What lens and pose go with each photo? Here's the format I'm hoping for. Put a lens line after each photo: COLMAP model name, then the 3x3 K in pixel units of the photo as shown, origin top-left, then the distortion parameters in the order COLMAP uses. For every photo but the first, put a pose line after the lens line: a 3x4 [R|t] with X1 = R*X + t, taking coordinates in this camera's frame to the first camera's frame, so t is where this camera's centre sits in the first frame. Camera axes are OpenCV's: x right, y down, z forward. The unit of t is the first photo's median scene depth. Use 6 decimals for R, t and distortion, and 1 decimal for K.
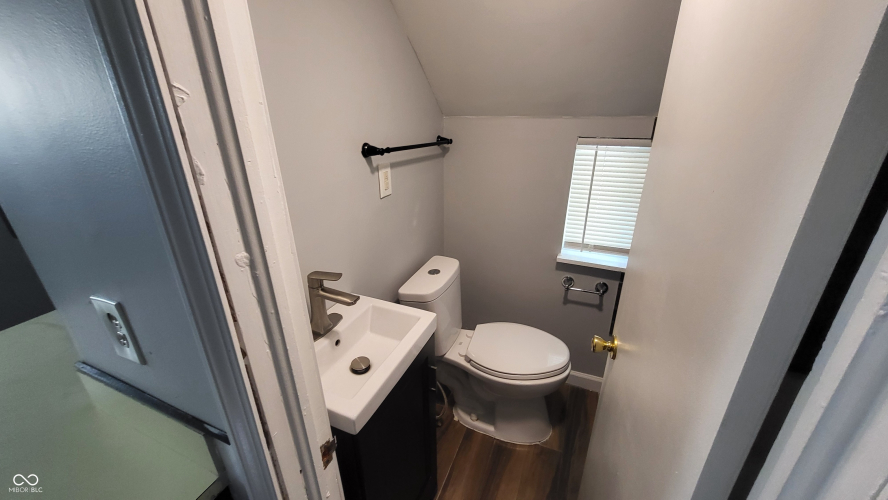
lens RADIAL K [[356.9, 0, 446.7], [0, 356.9, 250.1], [0, 0, 1]] dist [0.000064, 0.000049]
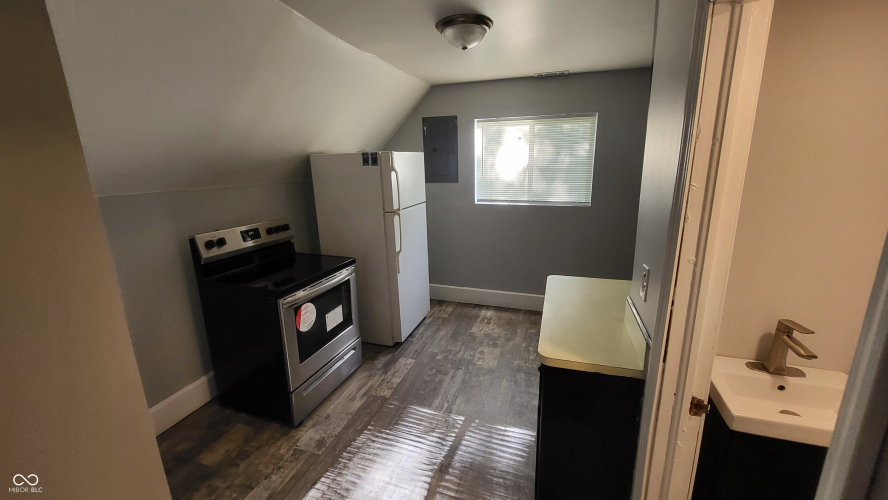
lens RADIAL K [[356.9, 0, 446.7], [0, 356.9, 250.1], [0, 0, 1]] dist [0.000064, 0.000049]
pose [[0.099561, 0.244232, -0.964592, 0.608990], [-0.376599, 0.906543, 0.190663, 0.054011], [0.921011, 0.344282, 0.182233, -0.343047]]
